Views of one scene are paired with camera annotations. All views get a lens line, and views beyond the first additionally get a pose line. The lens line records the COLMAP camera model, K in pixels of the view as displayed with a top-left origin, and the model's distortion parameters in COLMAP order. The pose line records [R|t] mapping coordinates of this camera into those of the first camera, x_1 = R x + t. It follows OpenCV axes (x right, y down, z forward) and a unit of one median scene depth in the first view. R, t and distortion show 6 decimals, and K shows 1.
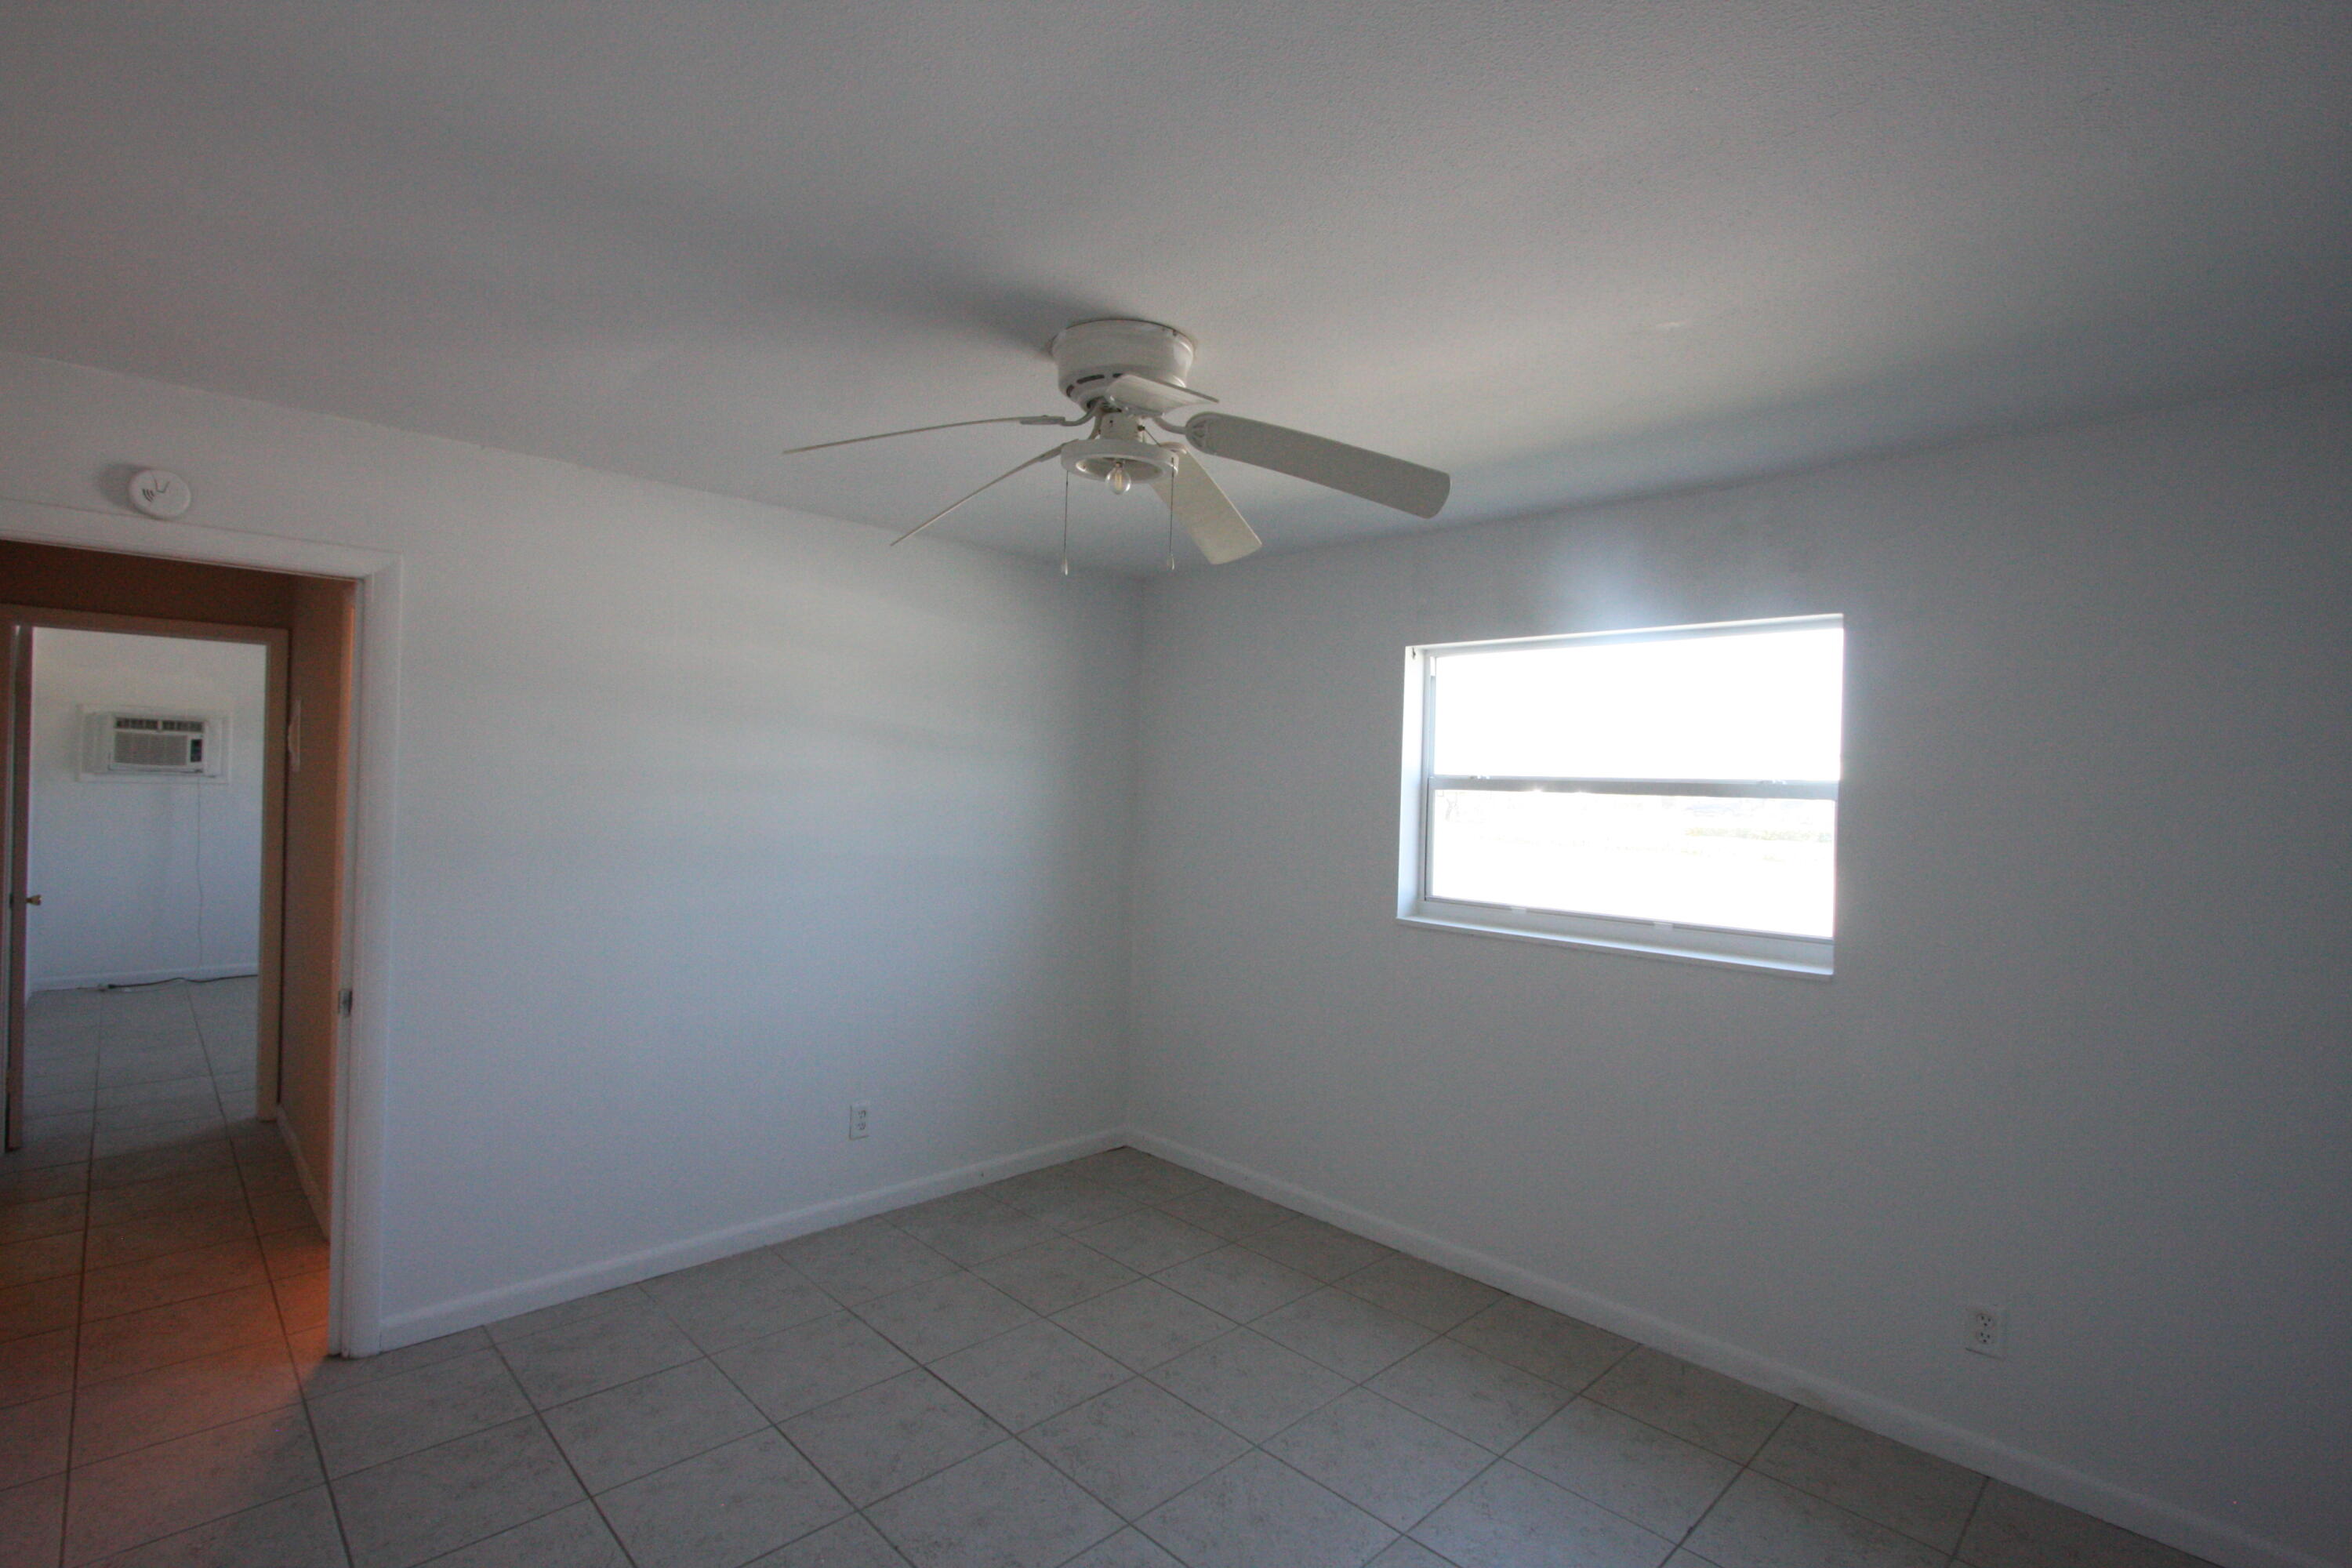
lens RADIAL K [[1094.5, 0, 1141.9], [0, 1094.5, 789.1], [0, 0, 1]] dist [-0.001396, 0.000989]
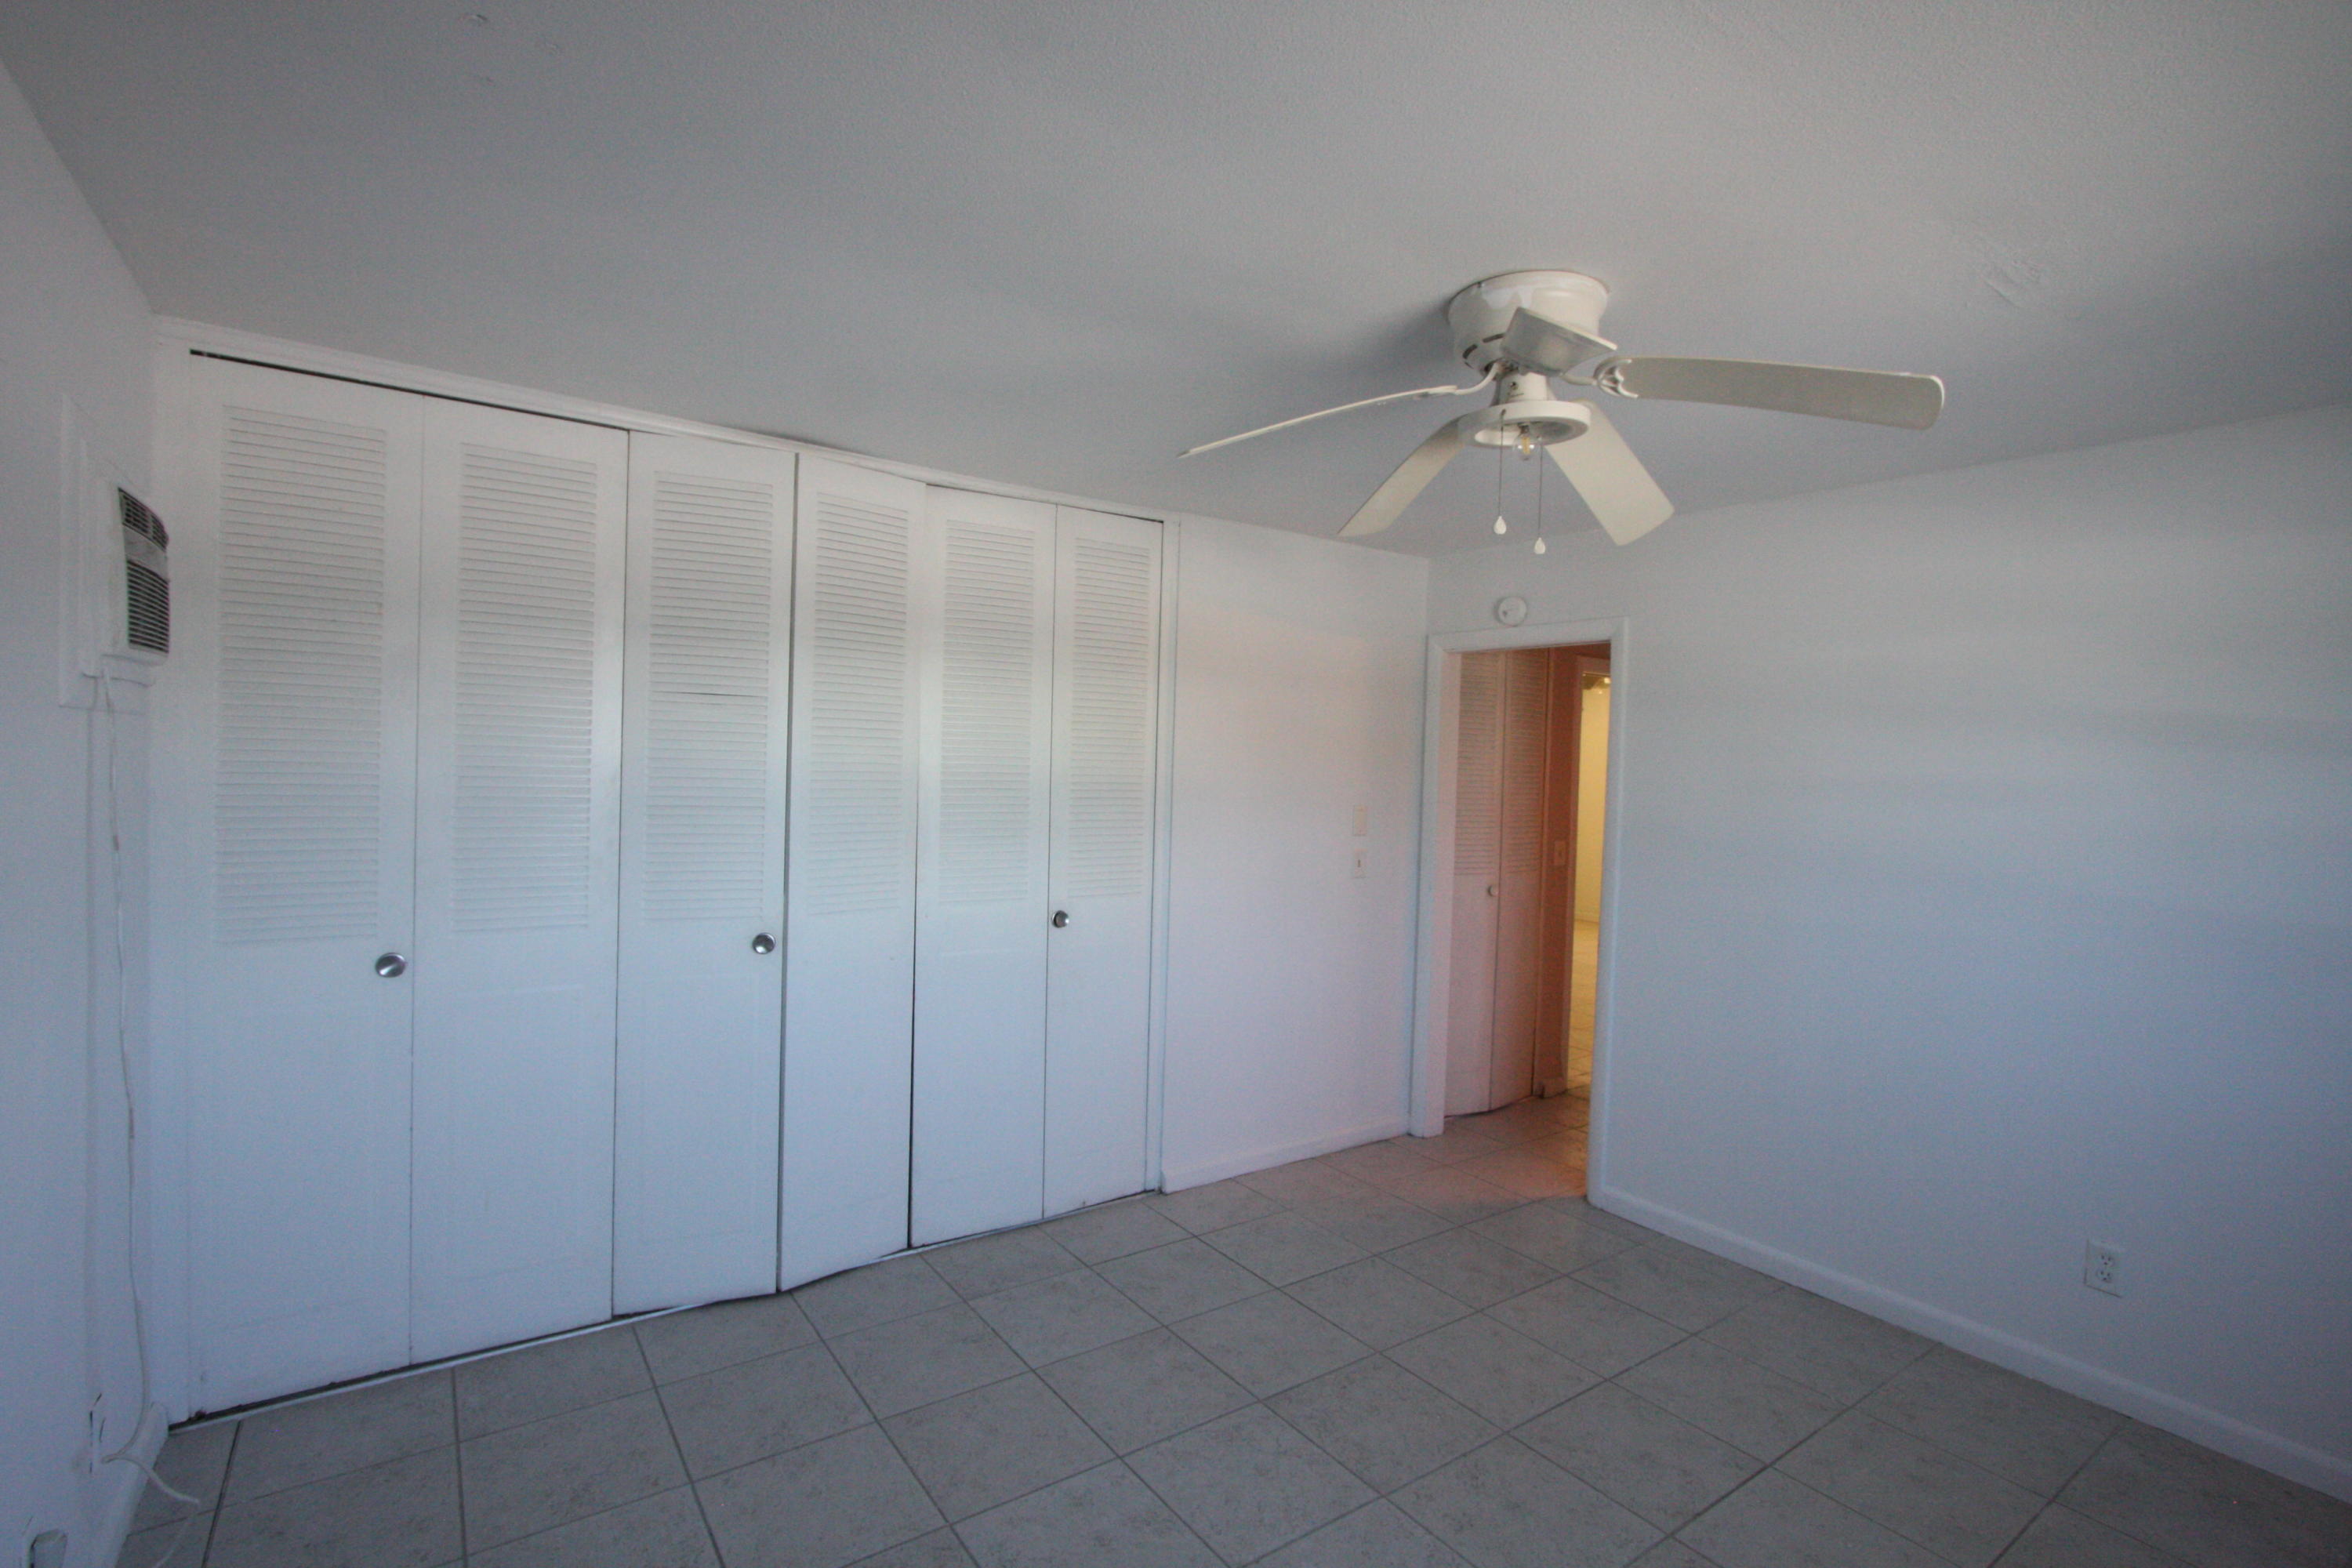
lens RADIAL K [[1094.5, 0, 1179.8], [0, 1094.5, 782.1], [0, 0, 1]] dist [-0.001396, 0.000989]
pose [[-0.157113, -0.023263, -0.987307, 0.660818], [-0.036399, 0.999180, -0.017751, 0.023814], [0.986910, 0.033149, -0.157831, 0.604033]]
